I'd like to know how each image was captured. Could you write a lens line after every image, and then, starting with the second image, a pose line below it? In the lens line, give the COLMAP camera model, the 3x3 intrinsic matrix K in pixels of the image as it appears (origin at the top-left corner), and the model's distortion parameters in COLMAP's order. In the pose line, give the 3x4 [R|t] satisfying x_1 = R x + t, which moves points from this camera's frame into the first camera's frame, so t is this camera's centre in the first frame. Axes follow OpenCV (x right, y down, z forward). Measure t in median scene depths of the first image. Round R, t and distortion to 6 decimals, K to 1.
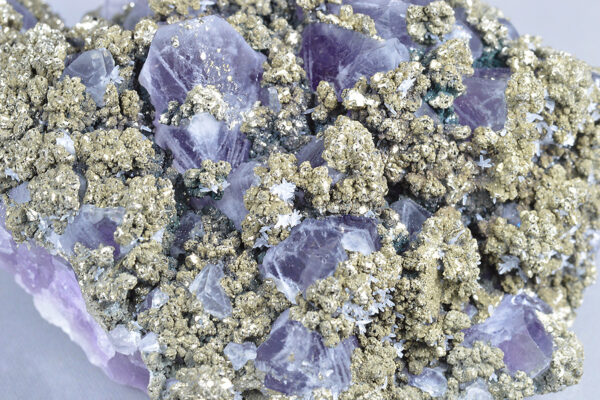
lens RADIAL K [[1600.3, 0, 300.0], [0, 1600.3, 200.0], [0, 0, 1]] dist [-0.555109, 9.718008]
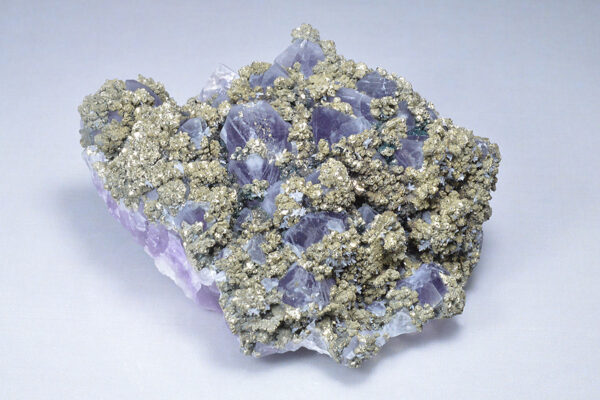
lens RADIAL K [[1600.3, 0, 300.0], [0, 1600.3, 200.0], [0, 0, 1]] dist [-0.555109, 9.718008]
pose [[0.998501, 0.031828, -0.044527, 0.073422], [-0.034430, 0.997667, -0.058943, 0.102849], [0.042547, 0.060387, 0.997268, -0.807953]]
